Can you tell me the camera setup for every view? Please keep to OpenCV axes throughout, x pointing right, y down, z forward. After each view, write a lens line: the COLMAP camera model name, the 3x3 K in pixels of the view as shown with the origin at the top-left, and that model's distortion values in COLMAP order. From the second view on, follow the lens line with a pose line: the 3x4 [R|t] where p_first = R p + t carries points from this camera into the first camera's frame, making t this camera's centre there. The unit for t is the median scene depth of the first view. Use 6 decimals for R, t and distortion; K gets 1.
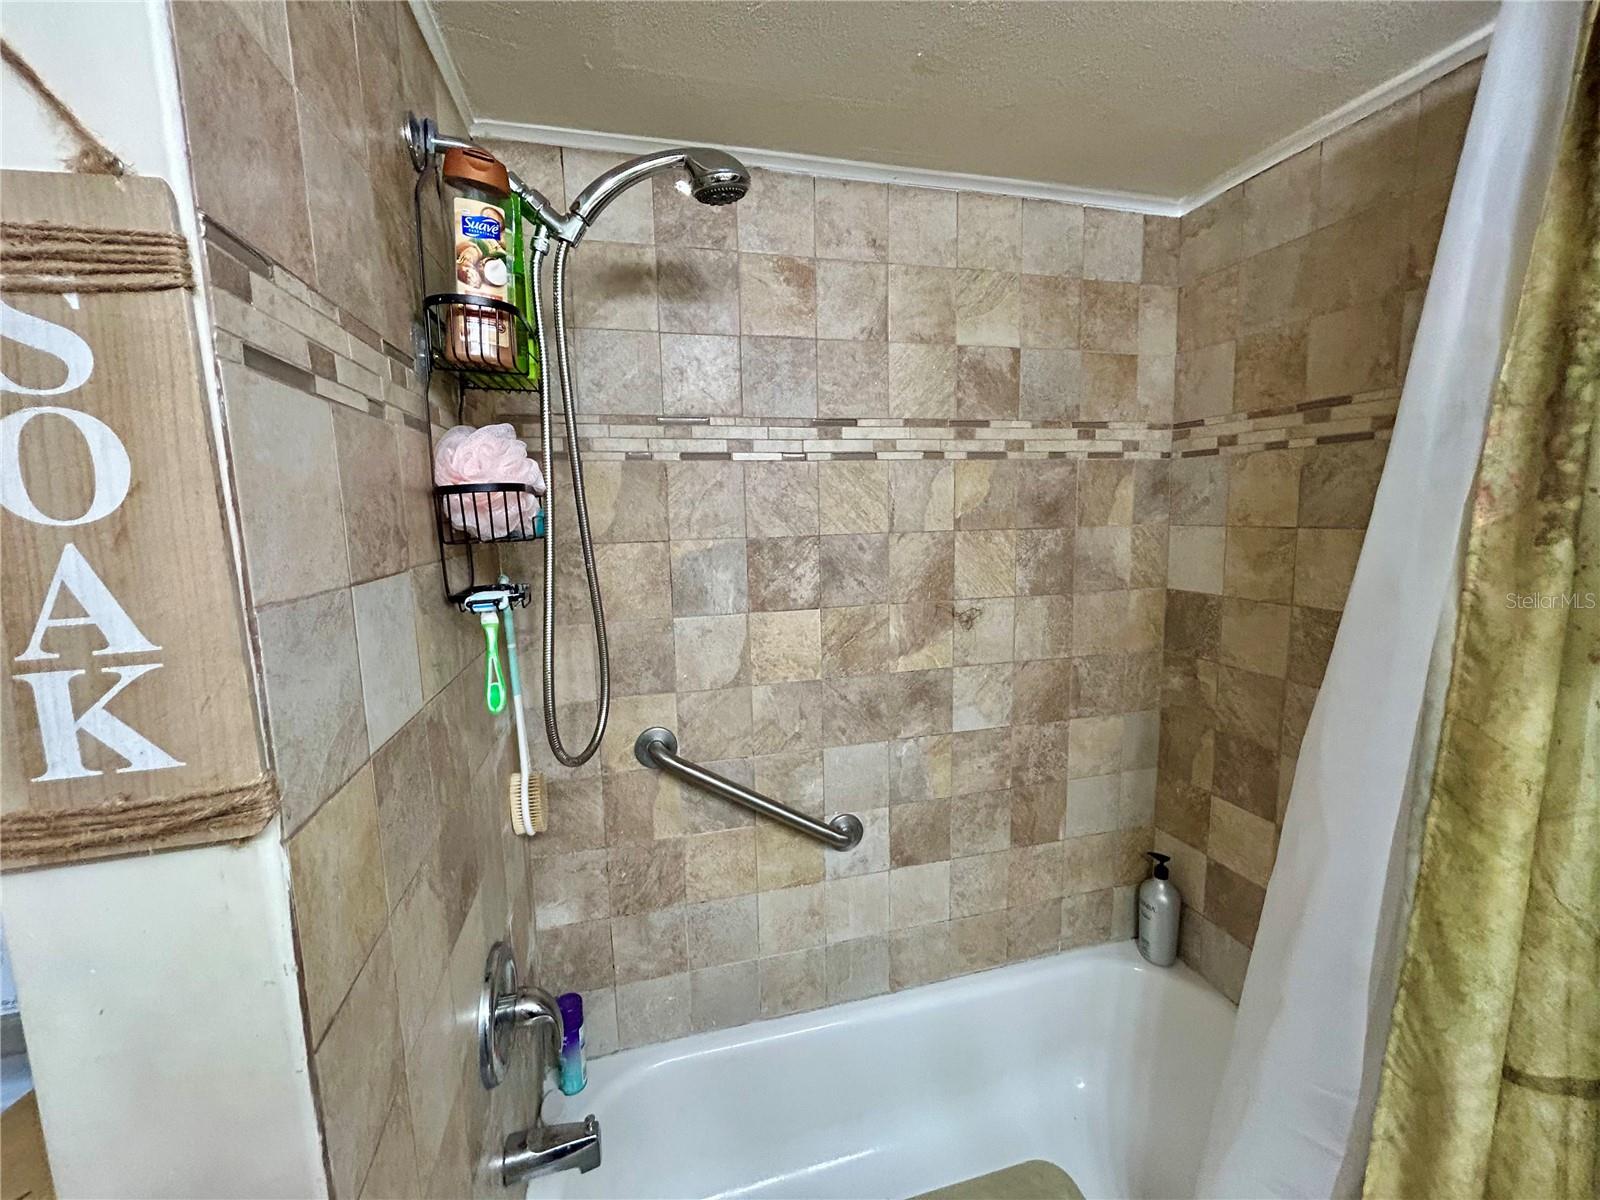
lens RADIAL K [[651.9, 0, 800.9], [0, 651.9, 597.4], [0, 0, 1]] dist [-0.003219, 0.002460]
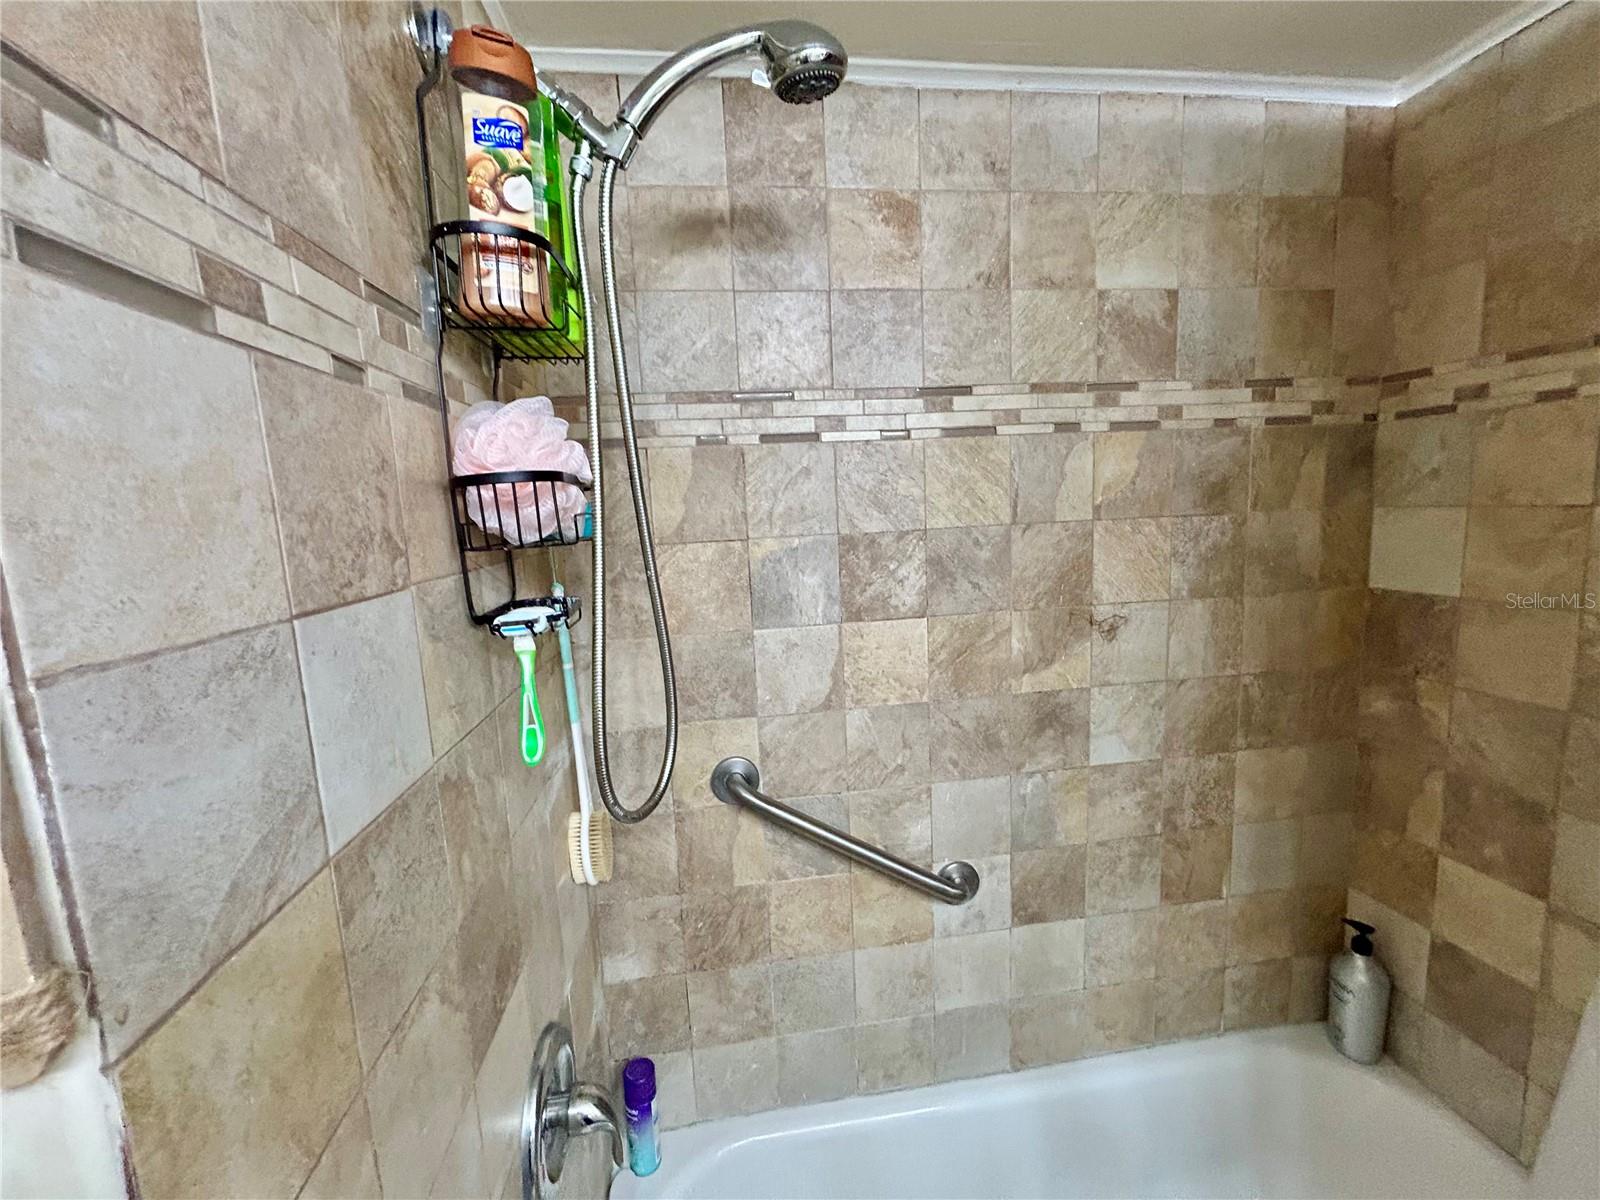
lens RADIAL K [[651.9, 0, 800.9], [0, 651.9, 597.4], [0, 0, 1]] dist [-0.003219, 0.002460]
pose [[0.992455, -0.007321, -0.122394, -0.034339], [0.008508, 0.999922, 0.009182, -0.020952], [0.122318, -0.010154, 0.992439, 0.187957]]
